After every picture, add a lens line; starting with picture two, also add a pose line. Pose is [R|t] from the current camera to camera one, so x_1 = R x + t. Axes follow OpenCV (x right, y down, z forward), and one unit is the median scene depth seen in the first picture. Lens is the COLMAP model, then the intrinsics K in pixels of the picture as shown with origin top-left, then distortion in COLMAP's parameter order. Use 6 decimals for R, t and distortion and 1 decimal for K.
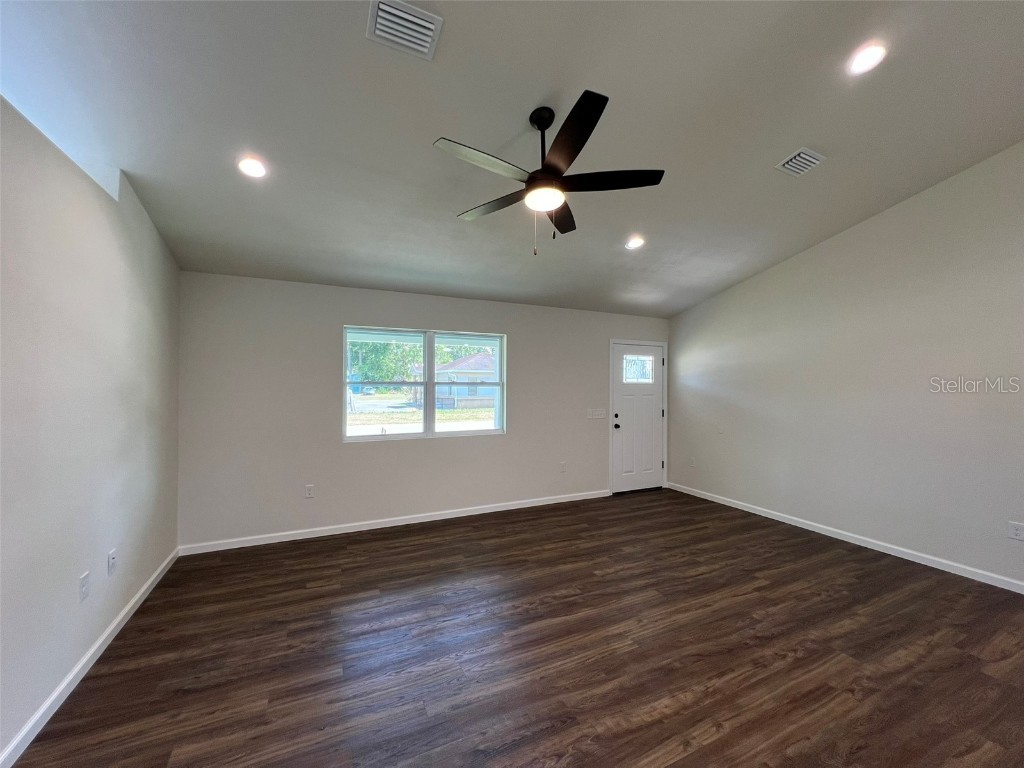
lens RADIAL K [[408.6, 0, 508.9], [0, 408.6, 381.9], [0, 0, 1]] dist [-0.003690, 0.001311]
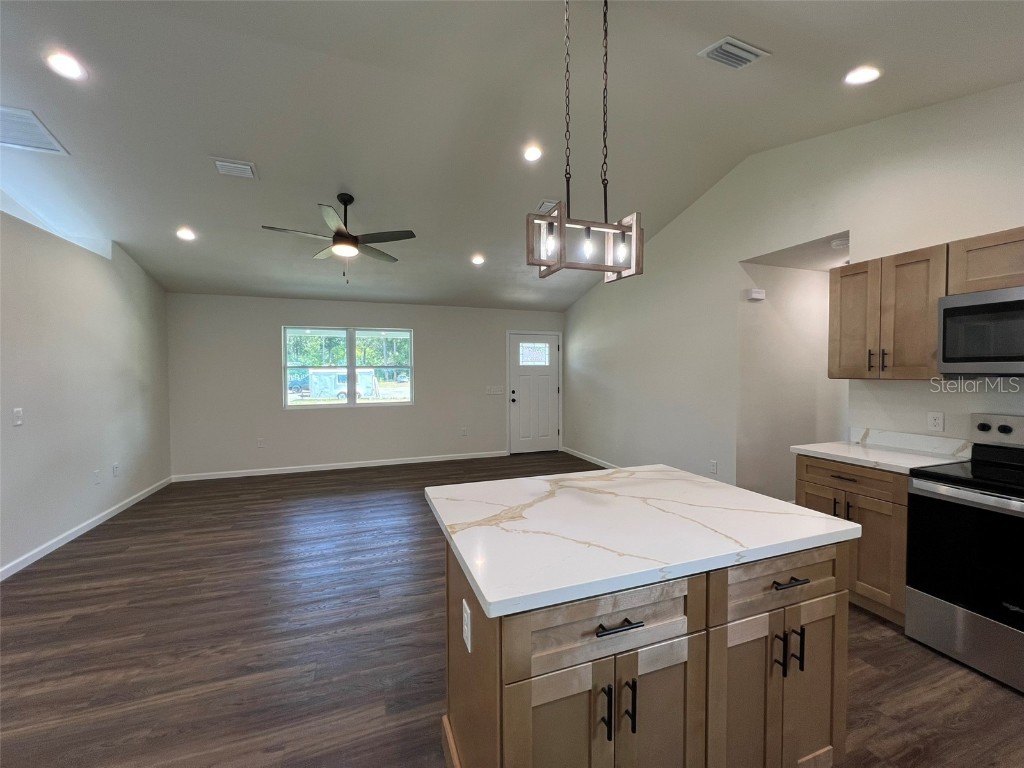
lens RADIAL K [[408.6, 0, 508.9], [0, 408.6, 381.9], [0, 0, 1]] dist [-0.003690, 0.001311]
pose [[0.995284, -0.007447, -0.096715, 0.636351], [0.010431, 0.999484, 0.030380, 0.024151], [0.096439, -0.031246, 0.994848, -0.408866]]
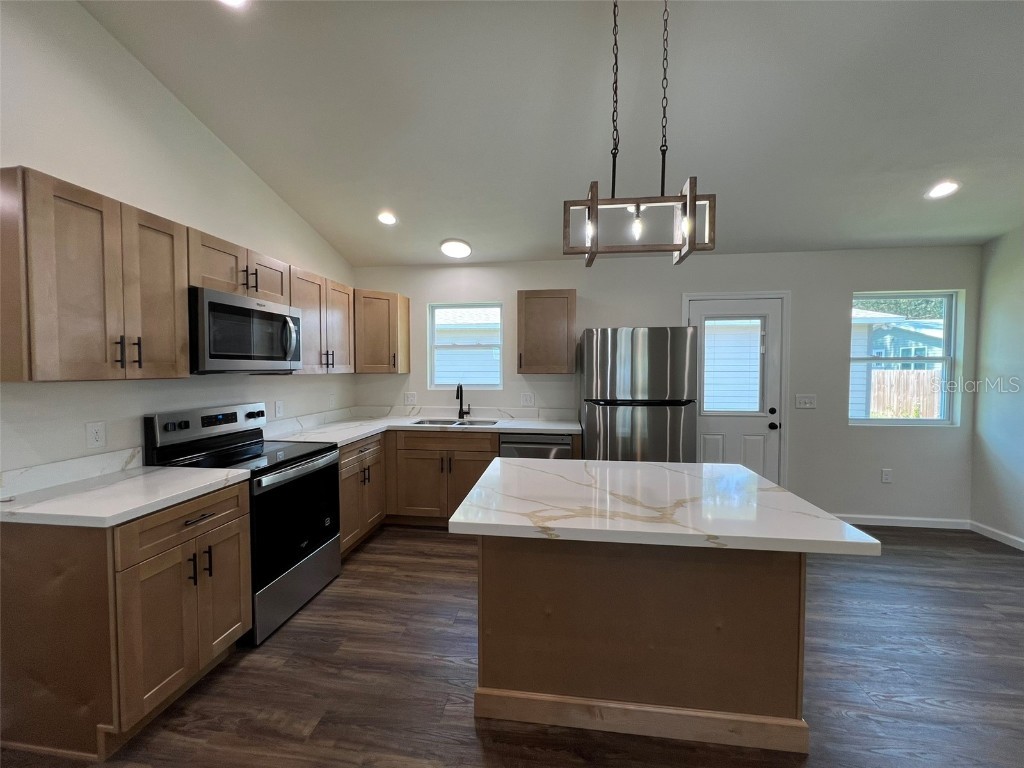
lens RADIAL K [[408.6, 0, 508.9], [0, 408.6, 381.9], [0, 0, 1]] dist [-0.003690, 0.001311]
pose [[-0.839570, -0.024186, 0.542713, 0.551157], [-0.006821, 0.999399, 0.033986, 0.031078], [-0.543209, 0.024832, -0.839230, 0.619120]]
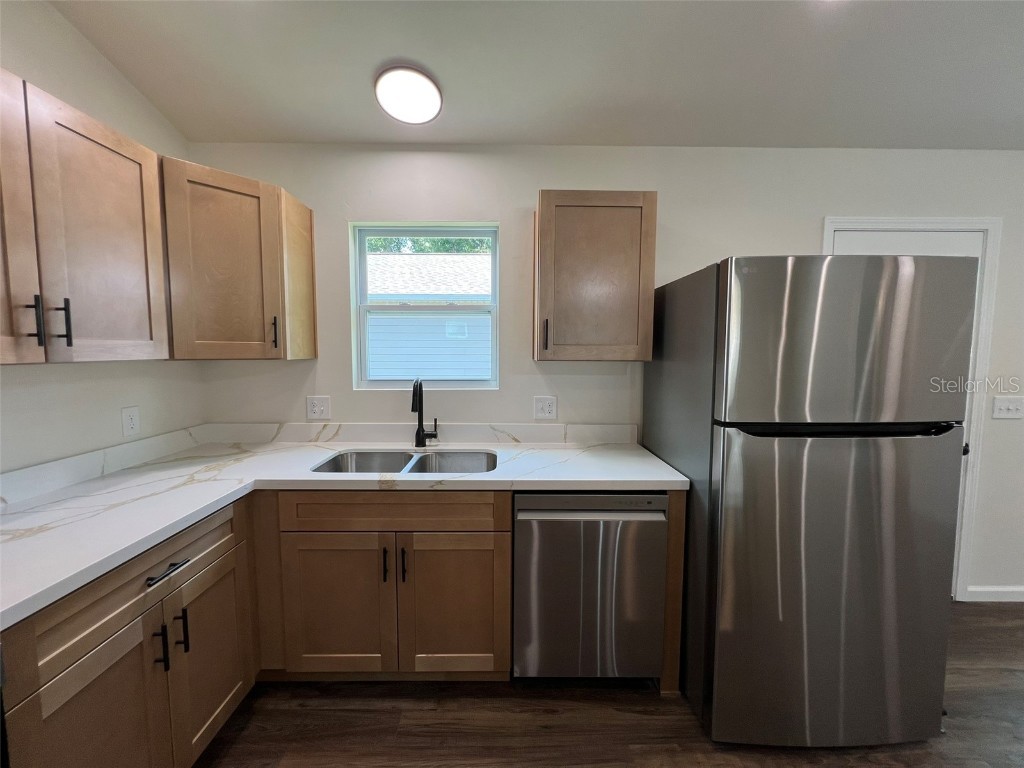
lens RADIAL K [[408.6, 0, 508.9], [0, 408.6, 381.9], [0, 0, 1]] dist [-0.003690, 0.001311]
pose [[-0.909079, -0.041195, 0.414583, 0.956136], [-0.010674, 0.997076, 0.075669, 0.033402], [-0.416488, 0.064364, -0.906860, 0.176959]]
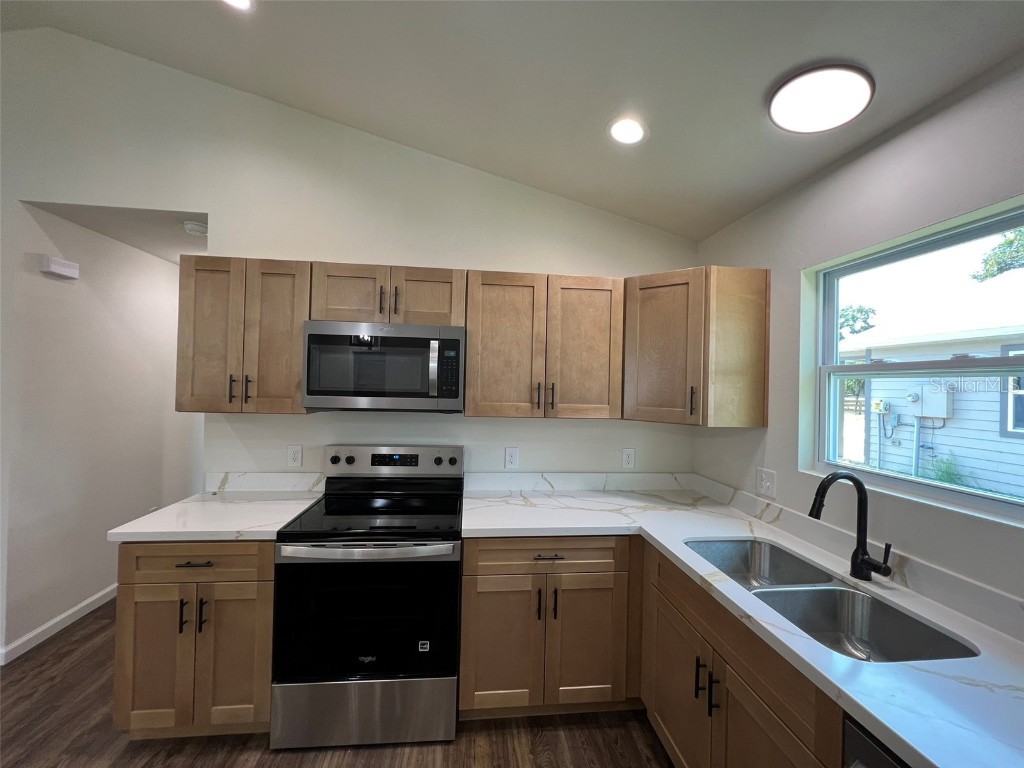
lens RADIAL K [[408.6, 0, 508.9], [0, 408.6, 381.9], [0, 0, 1]] dist [-0.003690, 0.001311]
pose [[0.325670, 0.008333, 0.945447, 0.822486], [-0.028477, 0.999594, 0.000999, -0.008547], [-0.945055, -0.027249, 0.325775, -0.134753]]
